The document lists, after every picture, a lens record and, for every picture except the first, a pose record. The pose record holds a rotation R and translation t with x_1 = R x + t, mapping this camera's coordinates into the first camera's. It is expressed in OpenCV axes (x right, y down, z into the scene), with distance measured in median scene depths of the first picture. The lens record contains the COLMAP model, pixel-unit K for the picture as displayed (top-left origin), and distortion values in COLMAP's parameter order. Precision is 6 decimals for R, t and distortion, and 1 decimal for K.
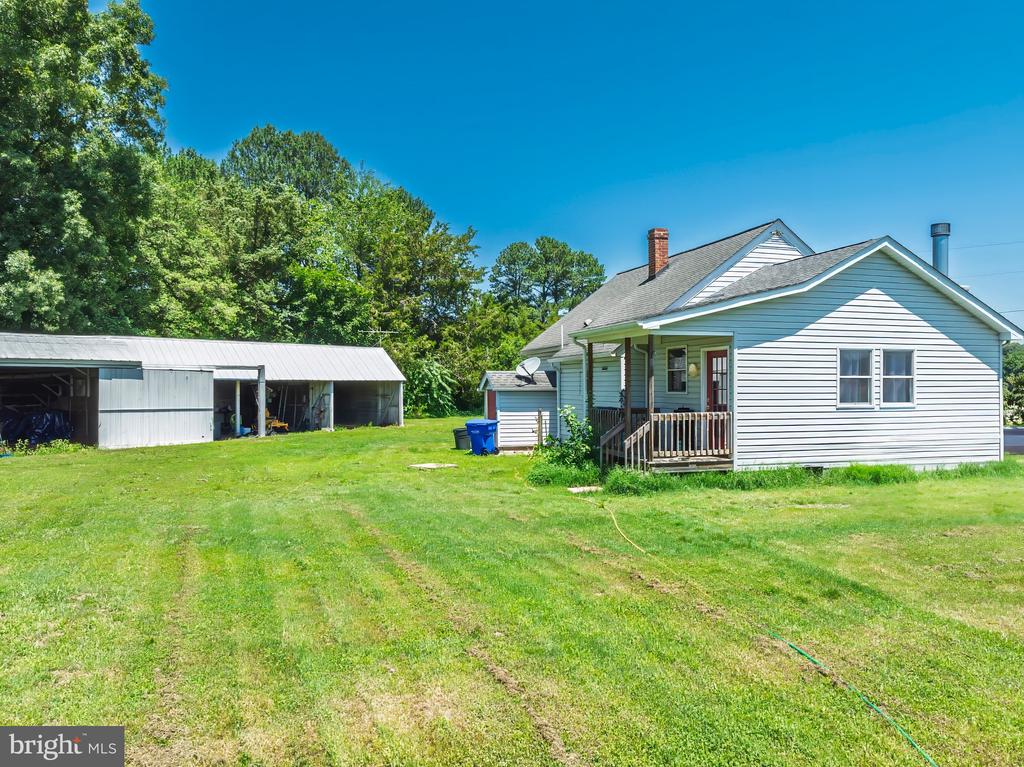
lens RADIAL K [[731.5, 0, 506.5], [0, 731.5, 380.1], [0, 0, 1]] dist [-0.019988, 0.004515]
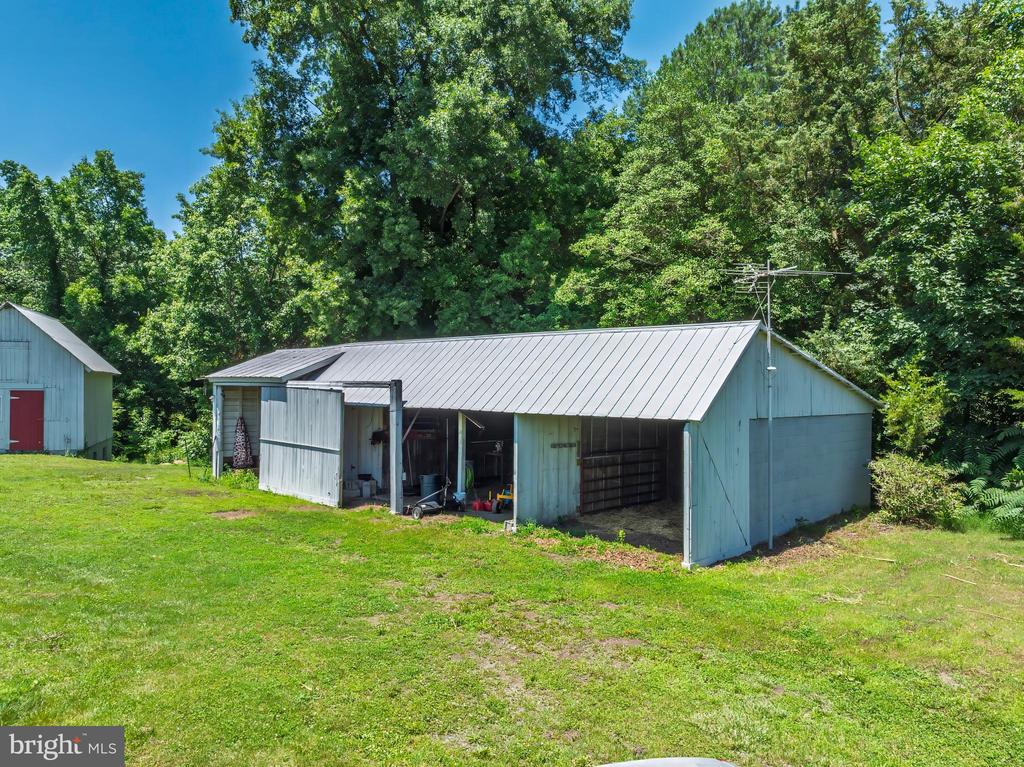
lens RADIAL K [[731.5, 0, 515.9], [0, 731.5, 379.4], [0, 0, 1]] dist [-0.019988, 0.004515]
pose [[0.002198, -0.008289, -0.999963, 0.224676], [-0.005039, 0.999953, -0.008300, -0.018083], [0.999985, 0.005057, 0.002157, 1.186686]]
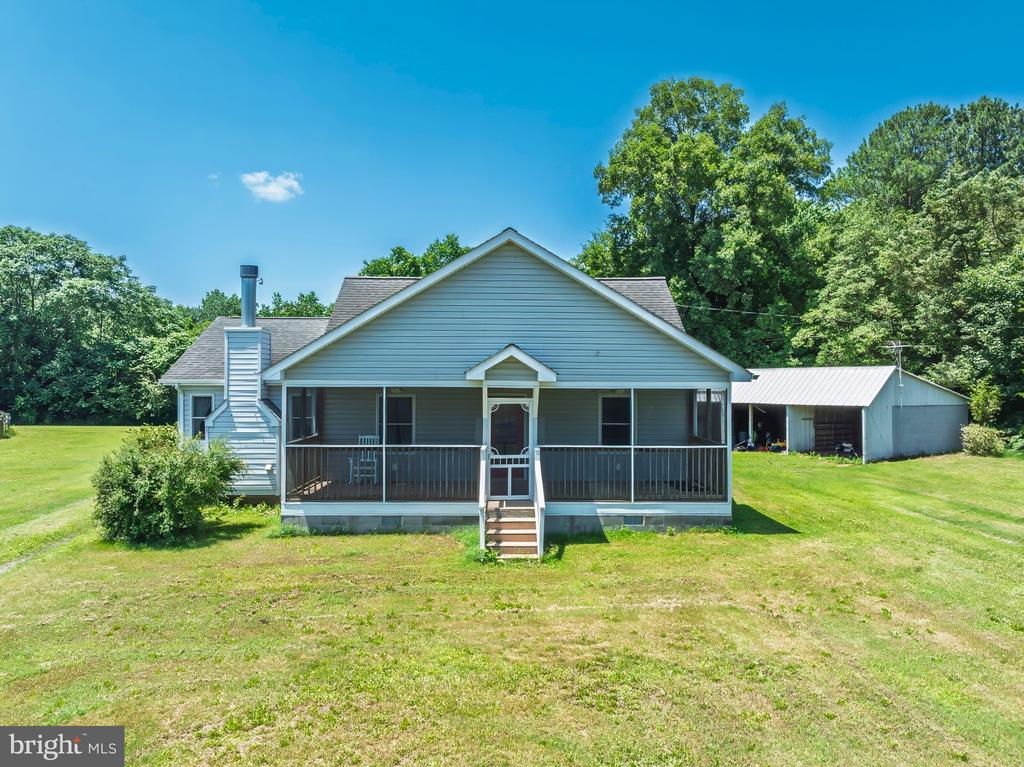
lens RADIAL K [[731.5, 0, 511.7], [0, 731.5, 381.1], [0, 0, 1]] dist [-0.019988, 0.004515]
pose [[-0.247201, -0.008543, -0.968926, 0.974318], [0.005499, 0.999933, -0.010219, -0.027387], [0.968949, -0.007854, -0.247138, 1.049031]]
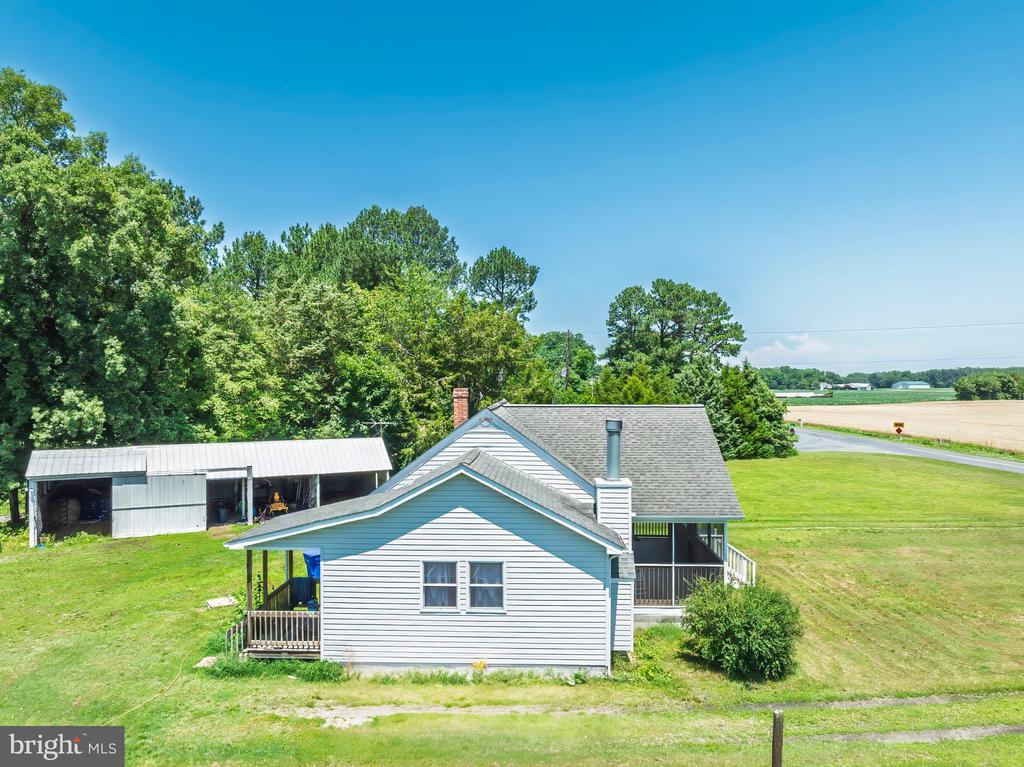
lens RADIAL K [[731.5, 0, 508.8], [0, 731.5, 382.9], [0, 0, 1]] dist [-0.019988, 0.004515]
pose [[0.945545, -0.002262, -0.325485, 0.528837], [0.004503, 0.999971, 0.006132, -0.182158], [0.325462, -0.007264, 0.945527, -0.029445]]
